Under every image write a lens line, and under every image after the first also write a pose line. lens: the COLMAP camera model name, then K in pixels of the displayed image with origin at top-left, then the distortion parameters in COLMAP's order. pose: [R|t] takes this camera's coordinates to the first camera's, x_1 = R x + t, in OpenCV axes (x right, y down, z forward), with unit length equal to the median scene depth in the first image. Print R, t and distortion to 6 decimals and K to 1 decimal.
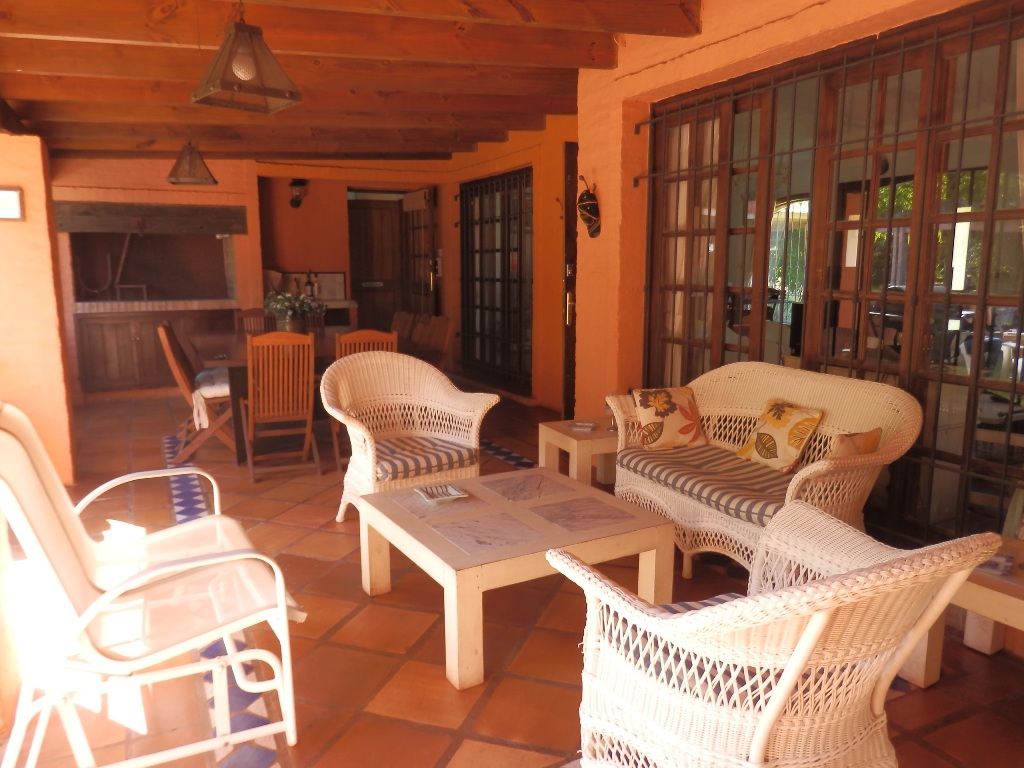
lens RADIAL K [[765.7, 0, 511.3], [0, 765.7, 382.2], [0, 0, 1]] dist [0.011553, 0.010342]
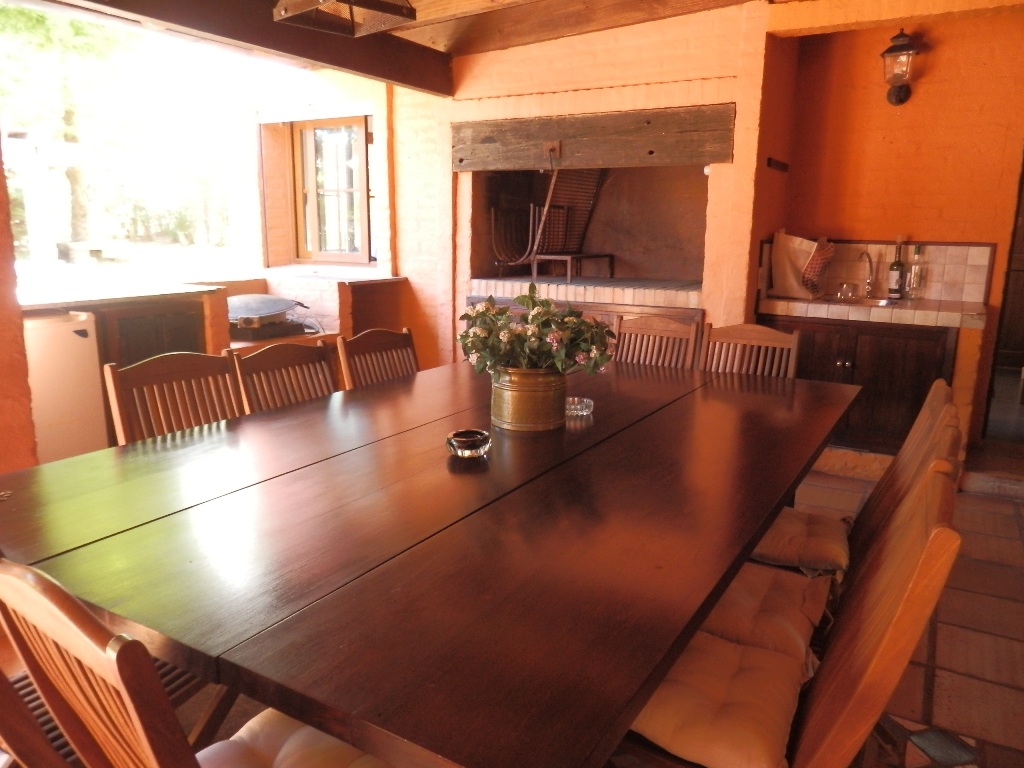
lens RADIAL K [[765.7, 0, 513.4], [0, 765.7, 384.2], [0, 0, 1]] dist [0.011553, 0.010342]
pose [[0.556479, 0.173851, -0.812470, 0.006217], [-0.140347, 0.983481, 0.114317, -0.089286], [0.818923, 0.050413, 0.571685, 0.617249]]
